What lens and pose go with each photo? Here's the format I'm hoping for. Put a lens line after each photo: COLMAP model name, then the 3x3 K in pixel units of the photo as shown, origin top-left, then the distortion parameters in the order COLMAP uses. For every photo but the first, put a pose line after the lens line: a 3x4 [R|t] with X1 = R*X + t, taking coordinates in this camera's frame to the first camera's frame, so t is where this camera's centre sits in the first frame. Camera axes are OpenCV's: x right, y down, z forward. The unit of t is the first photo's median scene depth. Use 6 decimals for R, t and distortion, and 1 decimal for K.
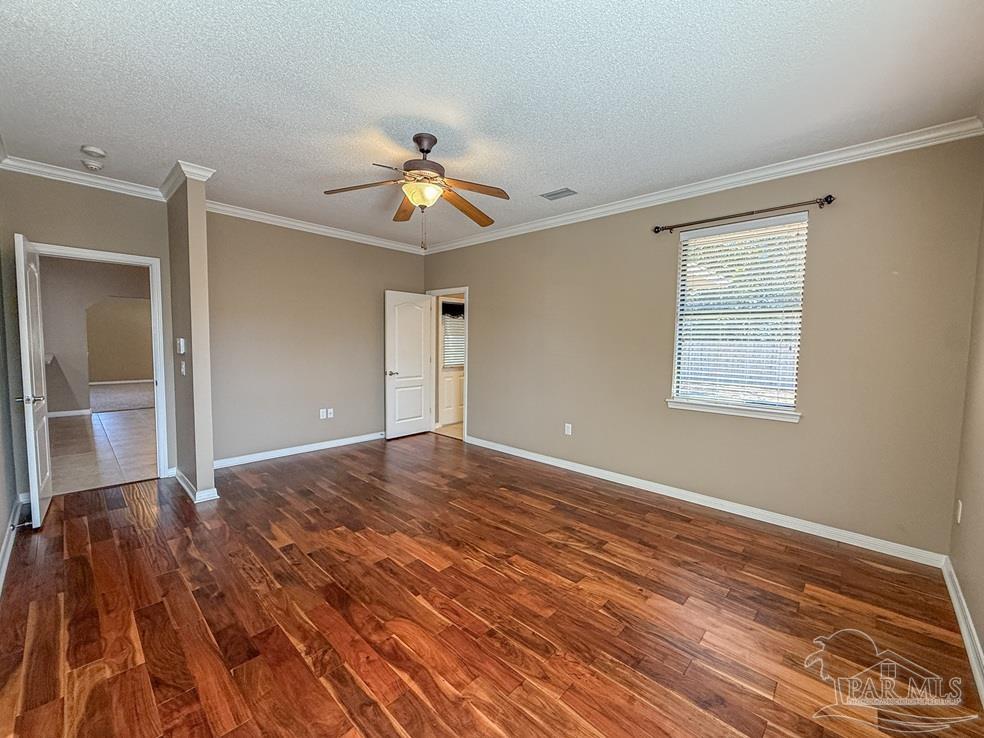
lens RADIAL K [[396.8, 0, 488.0], [0, 396.8, 370.0], [0, 0, 1]] dist [-0.001432, 0.000157]
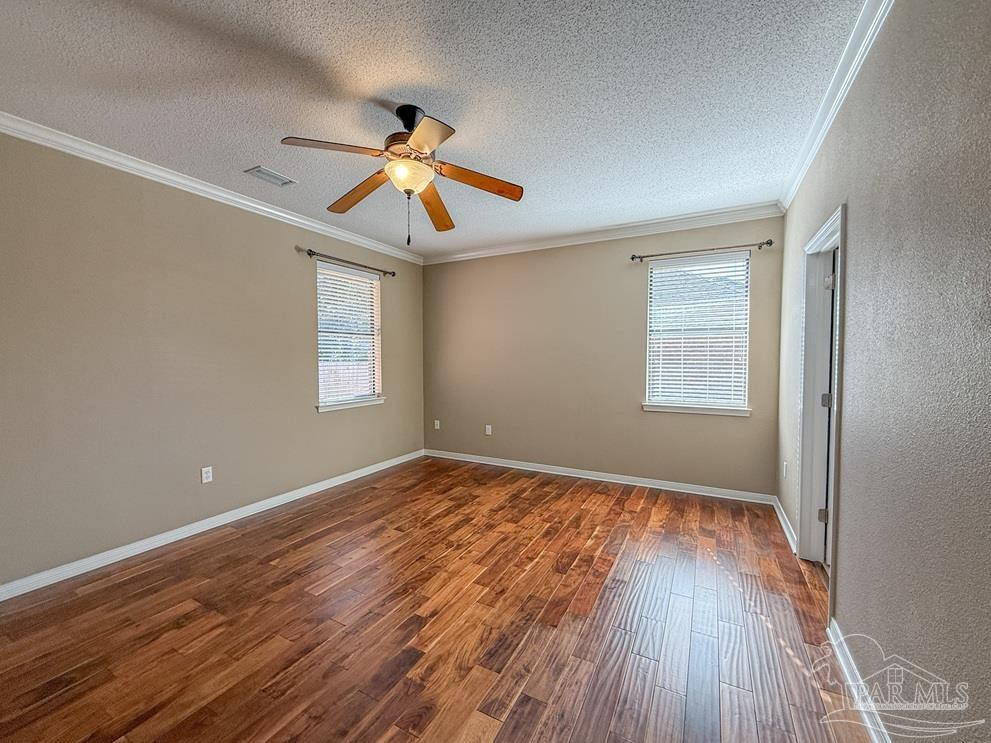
lens RADIAL K [[396.2, 0, 491.3], [0, 396.2, 372.1], [0, 0, 1]] dist [-0.001488, -0.000027]
pose [[-0.246579, -0.050347, 0.967814, -0.956732], [0.070081, 0.995109, 0.069622, -0.081345], [-0.966585, 0.084993, -0.241845, 1.006847]]
